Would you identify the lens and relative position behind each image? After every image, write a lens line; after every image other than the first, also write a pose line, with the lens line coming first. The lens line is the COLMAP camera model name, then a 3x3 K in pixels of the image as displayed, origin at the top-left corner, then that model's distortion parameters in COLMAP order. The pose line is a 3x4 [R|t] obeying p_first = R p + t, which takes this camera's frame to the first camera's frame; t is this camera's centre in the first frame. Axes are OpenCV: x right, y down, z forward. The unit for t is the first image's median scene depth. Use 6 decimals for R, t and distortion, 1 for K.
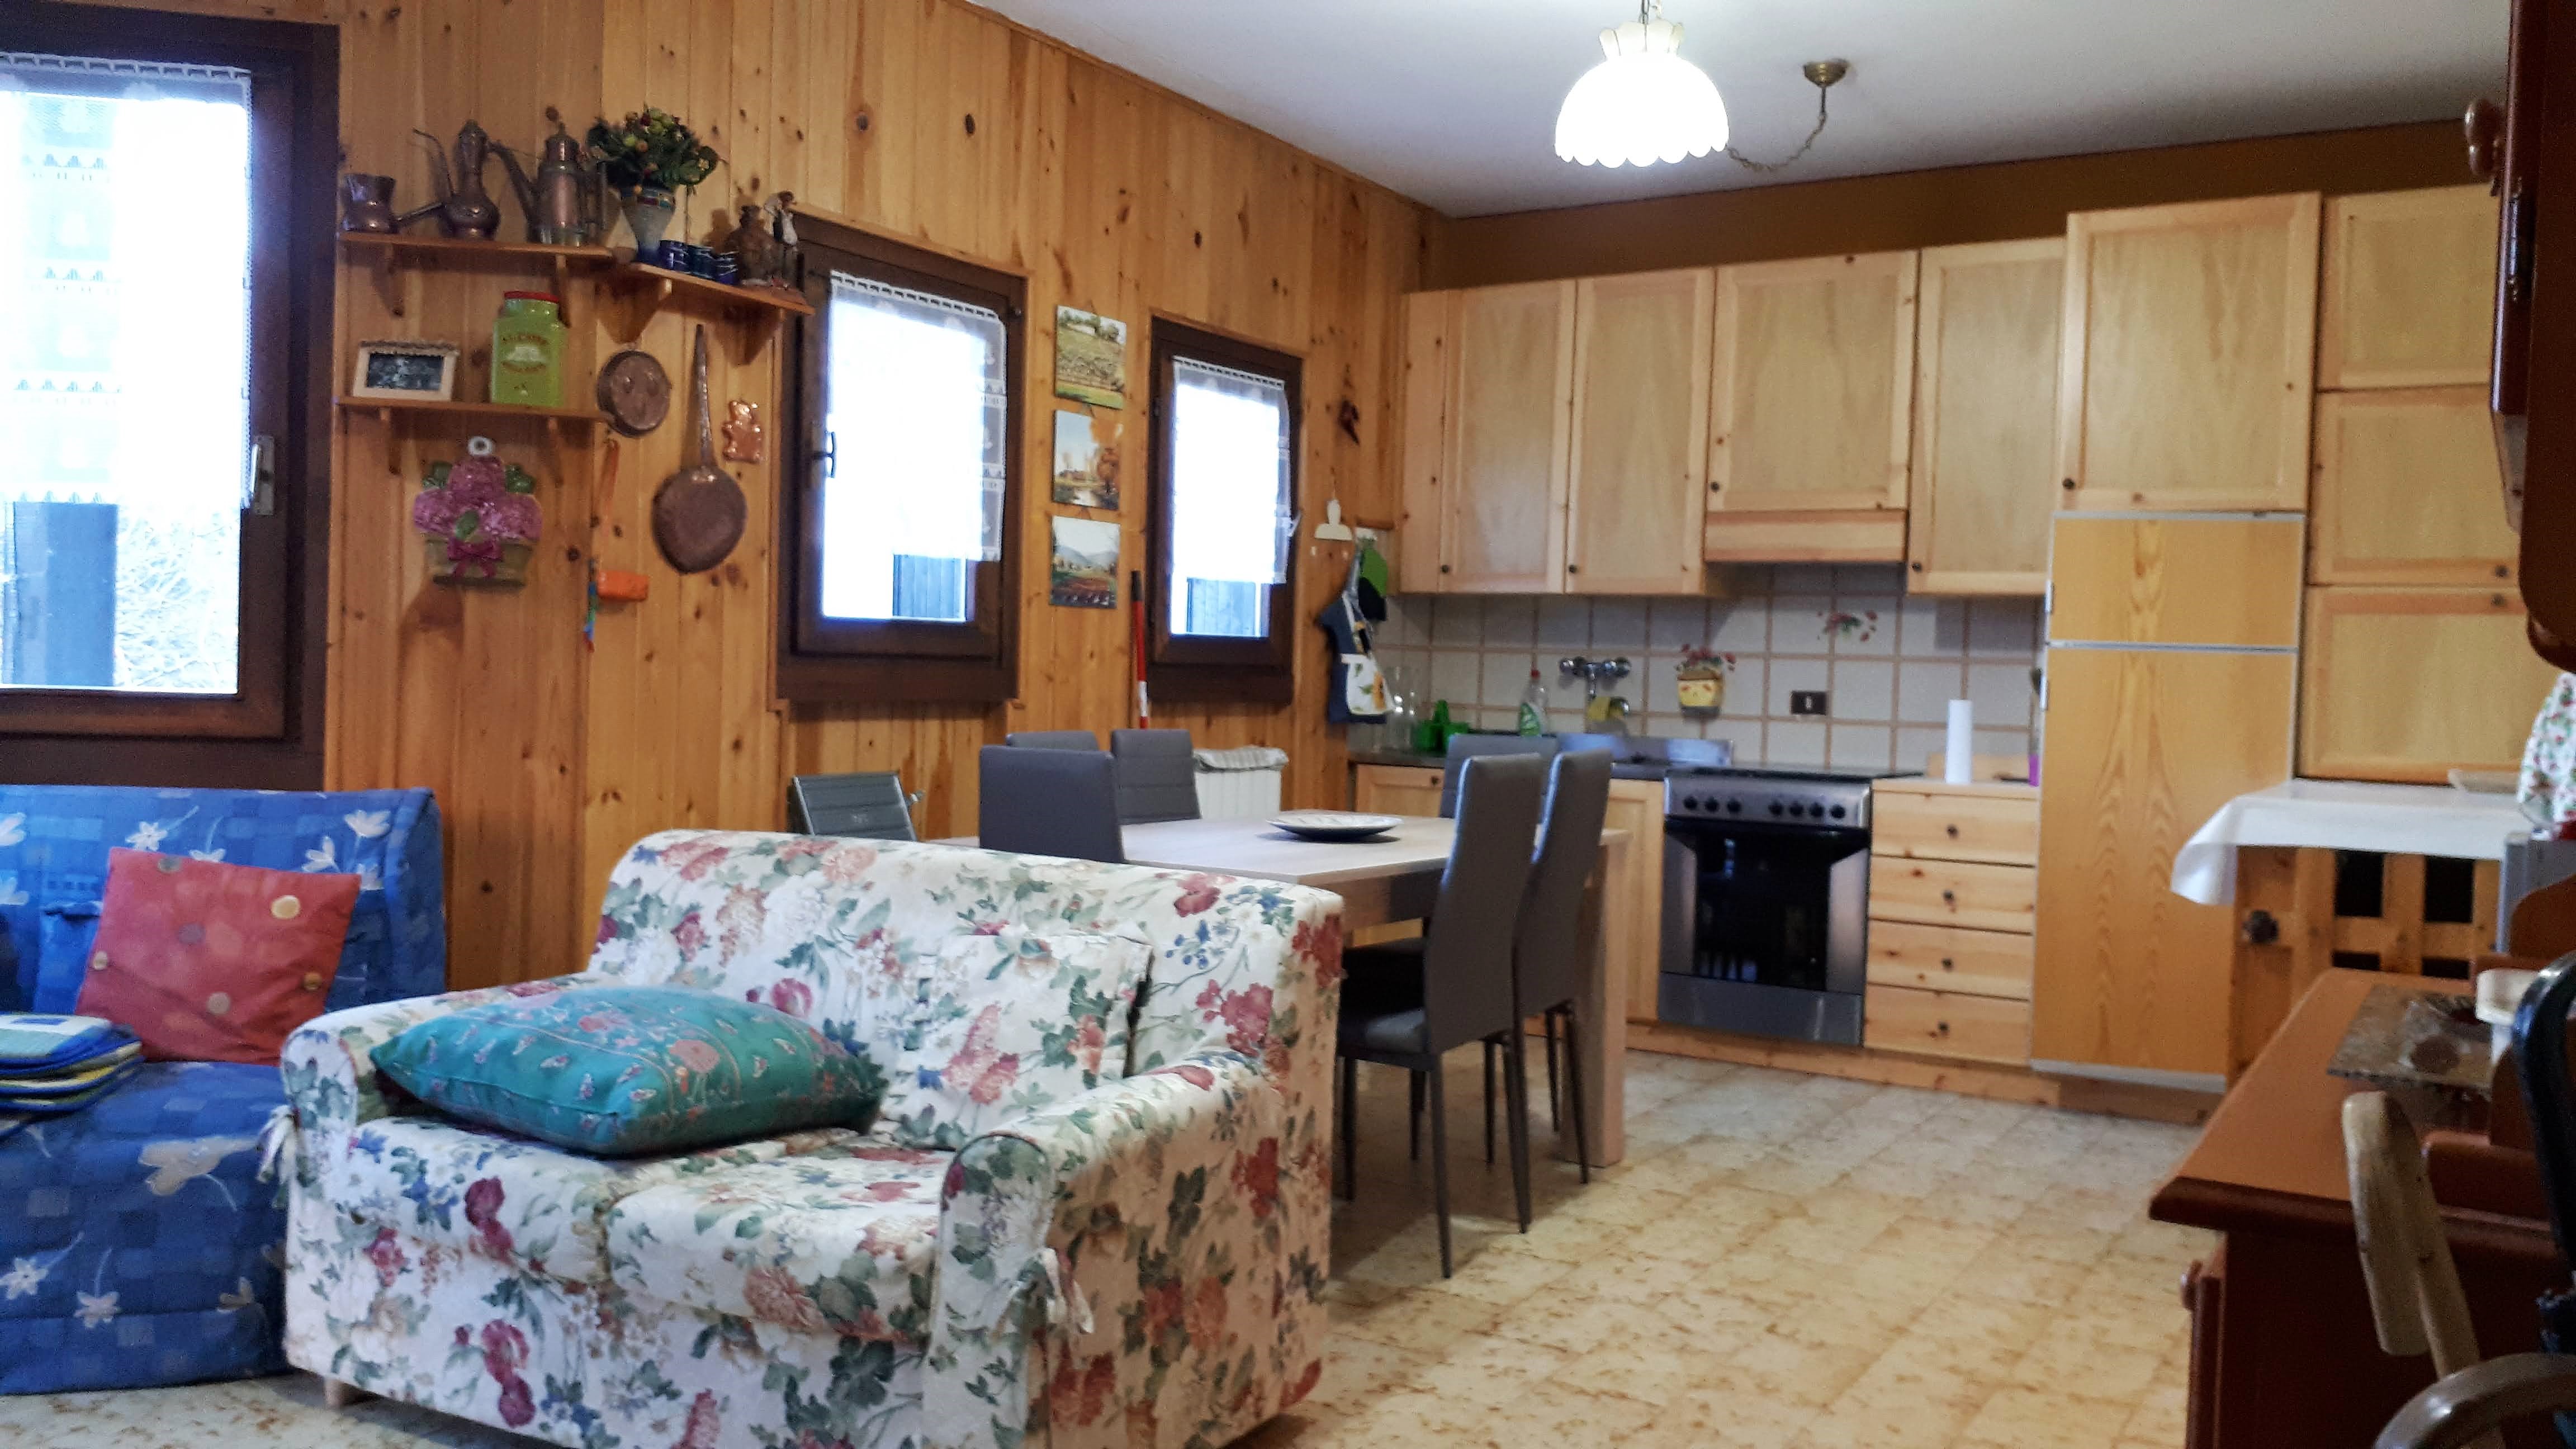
lens RADIAL K [[2061.3, 0, 1266.6], [0, 2061.3, 719.6], [0, 0, 1]] dist [0.056063, -0.017026]
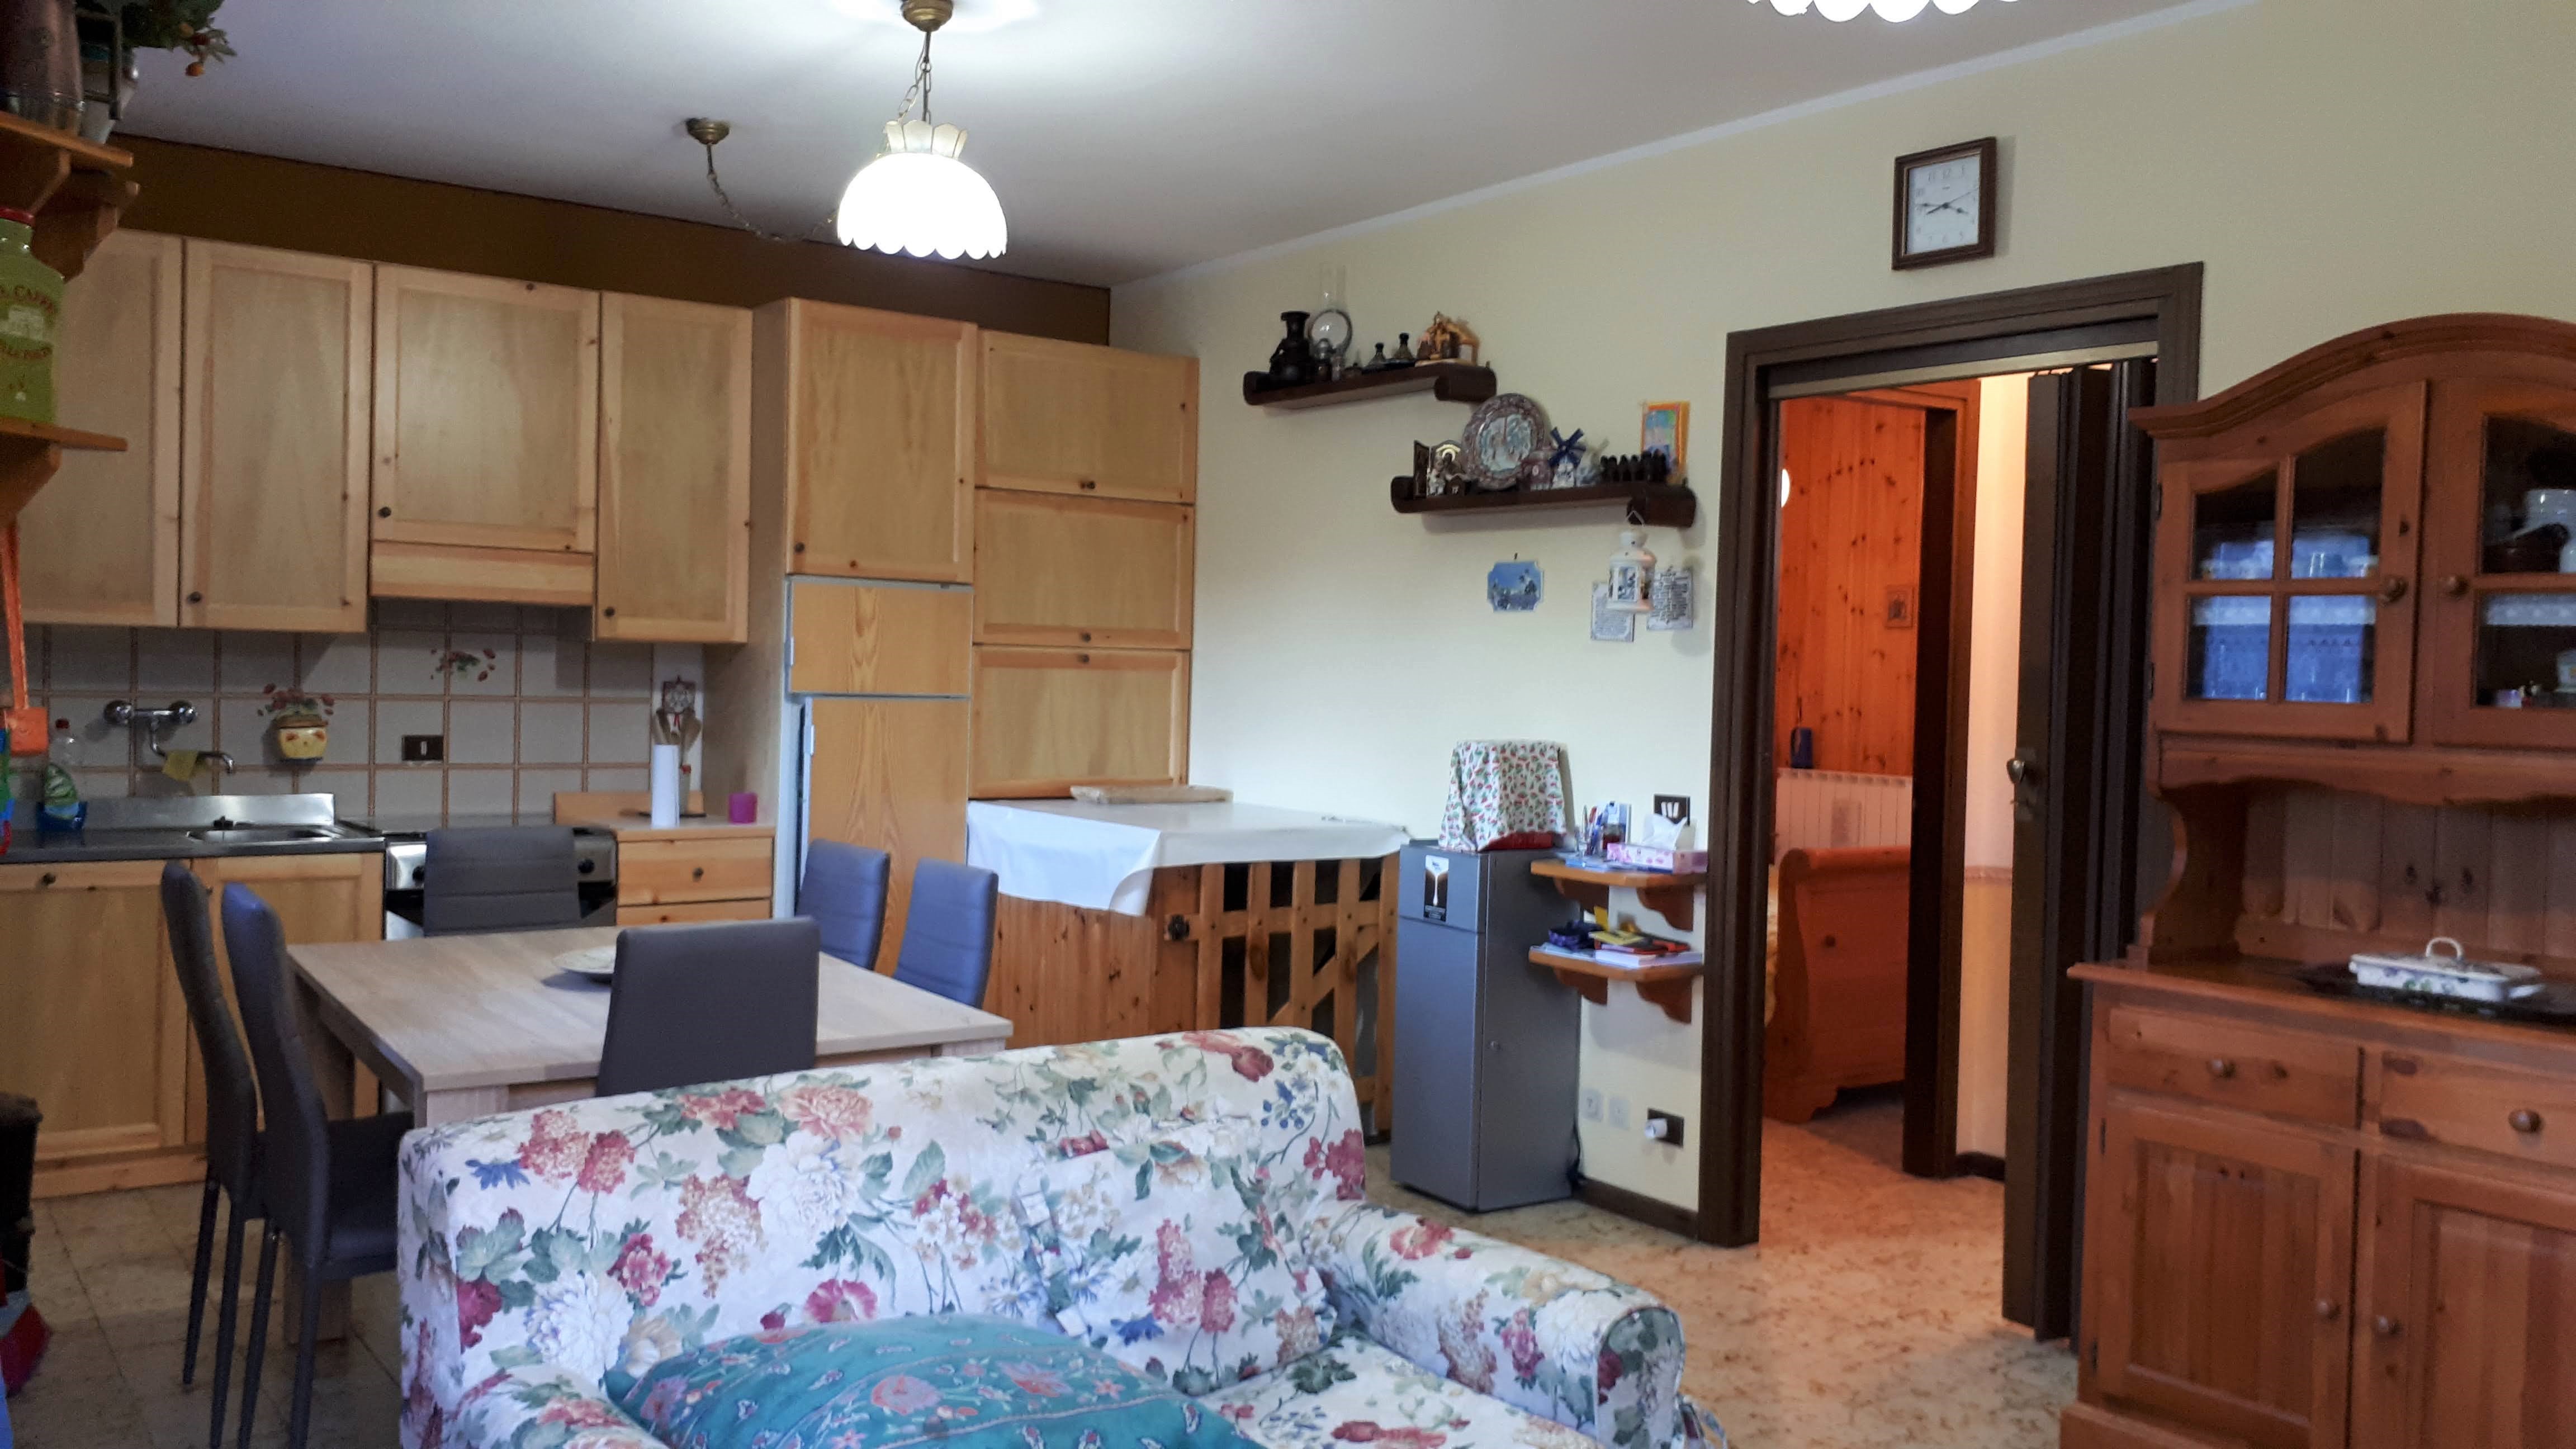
lens RADIAL K [[2061.3, 0, 1270.6], [0, 2061.3, 714.6], [0, 0, 1]] dist [0.056063, -0.017026]
pose [[0.383837, -0.041436, 0.922471, -0.545331], [0.010636, 0.999125, 0.040453, -0.068764], [-0.923340, -0.005716, 0.383941, 0.362436]]
